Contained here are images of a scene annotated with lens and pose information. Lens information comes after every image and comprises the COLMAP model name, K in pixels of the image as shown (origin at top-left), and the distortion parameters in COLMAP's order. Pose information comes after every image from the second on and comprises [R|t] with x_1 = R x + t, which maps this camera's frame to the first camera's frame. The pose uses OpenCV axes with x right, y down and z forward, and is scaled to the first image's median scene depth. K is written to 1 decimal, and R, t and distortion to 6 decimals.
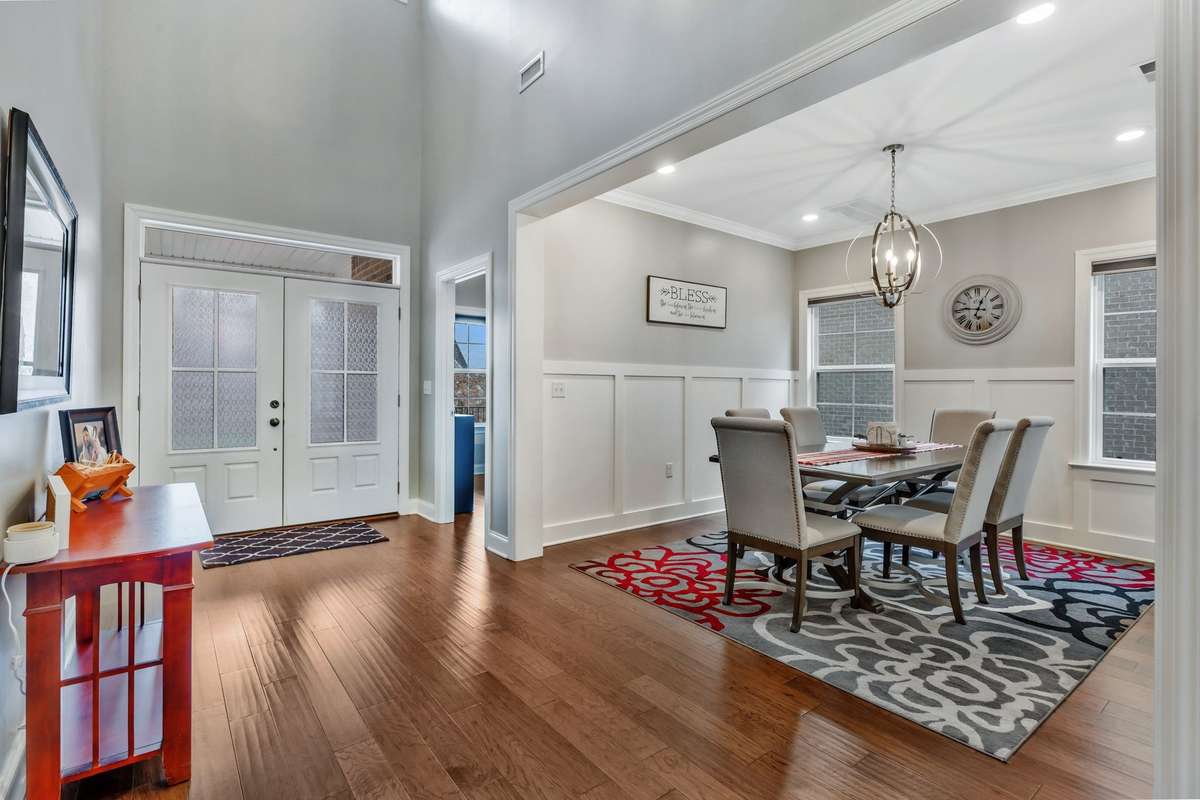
lens RADIAL K [[556.6, 0, 597.4], [0, 556.6, 392.6], [0, 0, 1]] dist [0.016945, -0.000041]
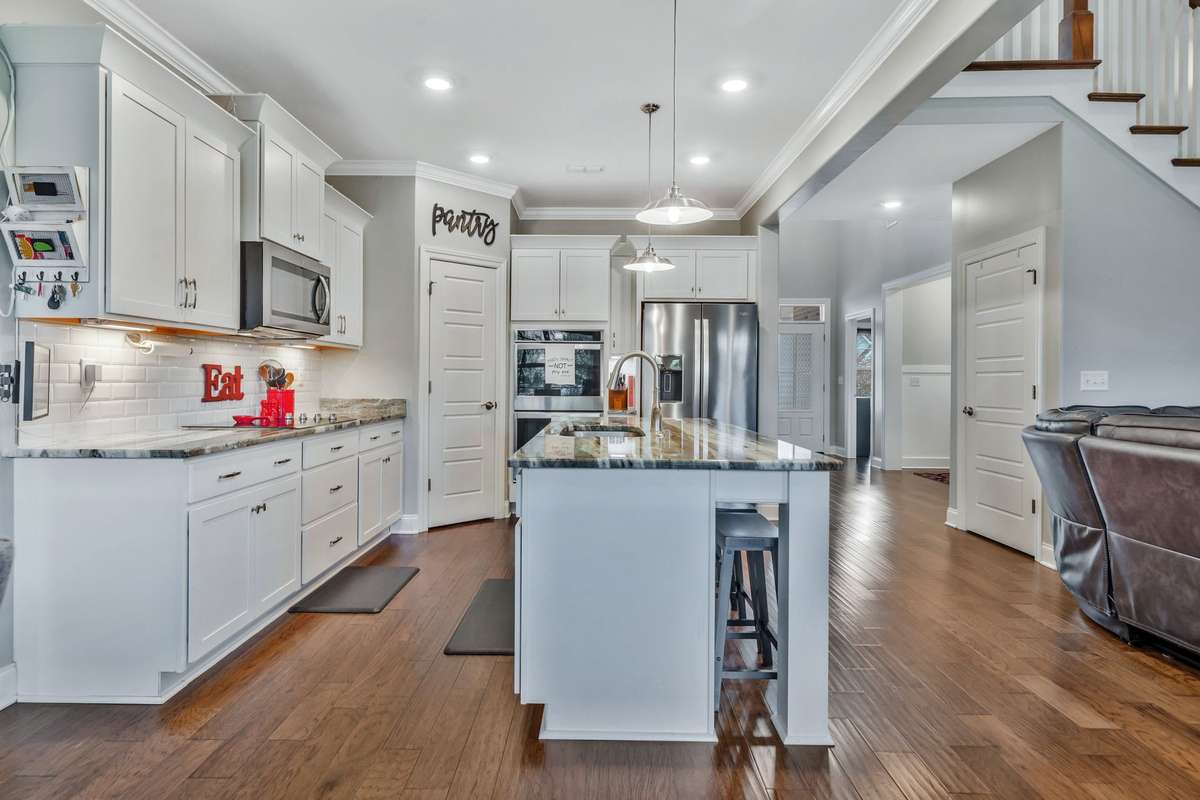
lens RADIAL K [[664.8, 0, 586.2], [0, 664.8, 371.0], [0, 0, 1]] dist [0.000031, 0.000699]
pose [[0.779515, -0.006969, -0.626344, 0.371367], [-0.007563, 0.999760, -0.020537, 0.009856], [0.626338, 0.020746, 0.779276, -1.099462]]
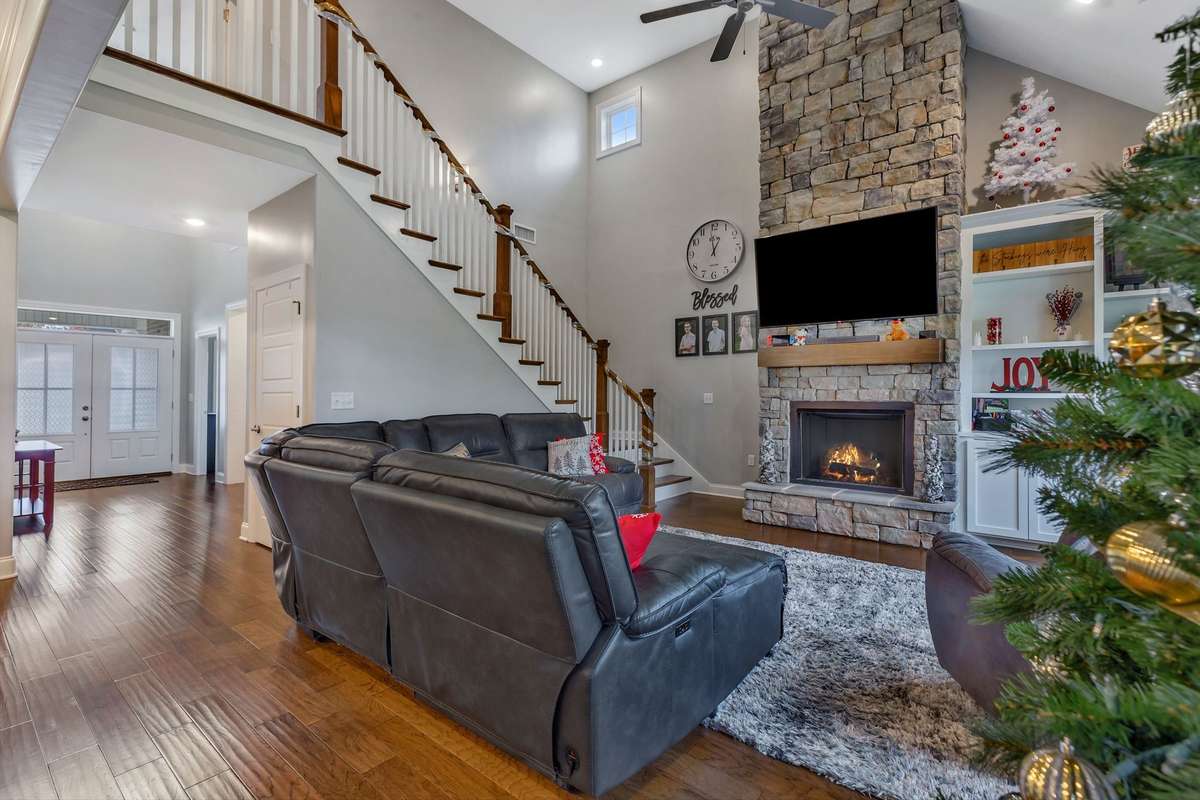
lens RADIAL K [[556.6, 0, 587.3], [0, 556.6, 381.8], [0, 0, 1]] dist [0.016945, -0.000041]
pose [[0.976405, -0.004769, 0.215897, 0.512639], [0.009917, 0.999692, -0.022770, -0.004748], [-0.215721, 0.024374, 0.976151, -0.948657]]
